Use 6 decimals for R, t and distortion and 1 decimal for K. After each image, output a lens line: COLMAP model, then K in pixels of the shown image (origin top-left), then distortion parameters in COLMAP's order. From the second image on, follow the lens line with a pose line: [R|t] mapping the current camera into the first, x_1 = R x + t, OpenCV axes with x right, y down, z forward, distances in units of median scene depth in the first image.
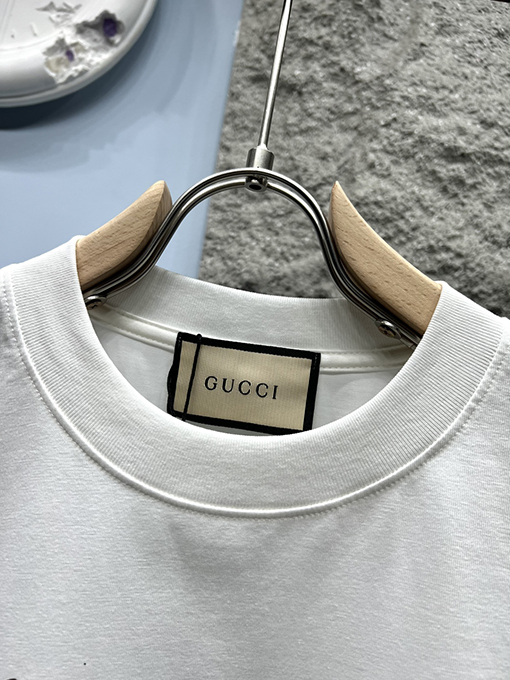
lens RADIAL K [[517.6, 0, 255.0], [0, 517.6, 340.0], [0, 0, 1]] dist [0.003482, -0.033472]
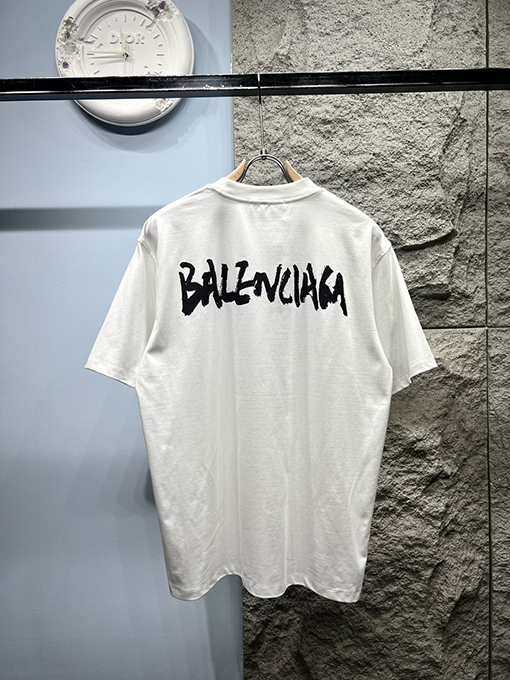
lens RADIAL K [[506.5, 0, 255.0], [0, 506.5, 340.0], [0, 0, 1]] dist [0.031415, -0.046416]
pose [[0.986459, -0.163313, -0.015078, -0.109938], [0.163174, 0.968029, 0.190508, 0.162801], [-0.016516, -0.190388, 0.981570, -1.723422]]
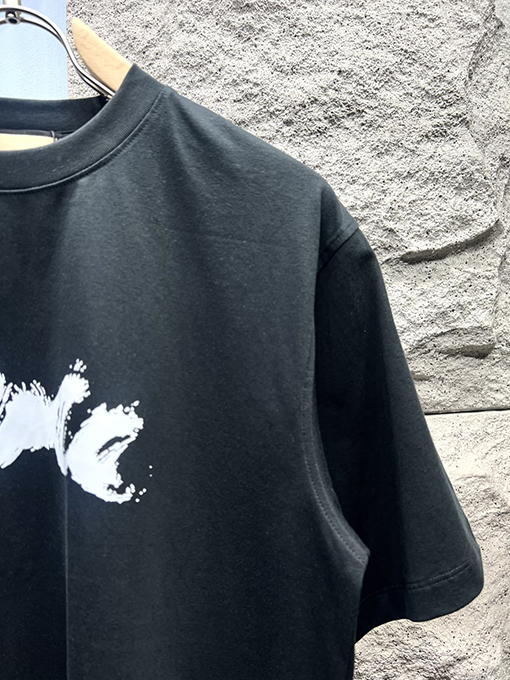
lens RADIAL K [[506.5, 0, 255.0], [0, 506.5, 340.0], [0, 0, 1]] dist [0.031415, -0.046416]
pose [[0.979952, -0.183534, 0.077521, 0.162149], [0.173801, 0.977717, 0.117742, 0.316017], [-0.097404, -0.101908, 0.990014, -0.358051]]
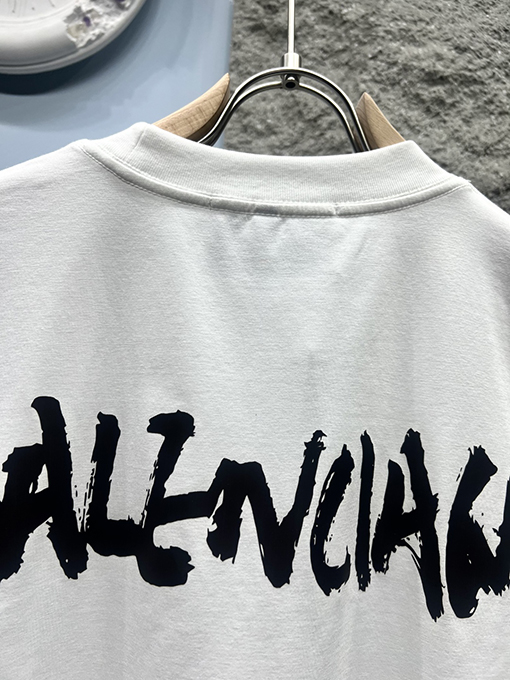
lens RADIAL K [[517.6, 0, 255.0], [0, 517.6, 340.0], [0, 0, 1]] dist [0.003482, -0.033472]
pose [[0.996432, -0.084340, -0.003191, -0.057369], [0.084393, 0.995142, 0.050698, 0.128404], [-0.001100, -0.050786, 0.998709, -0.176222]]
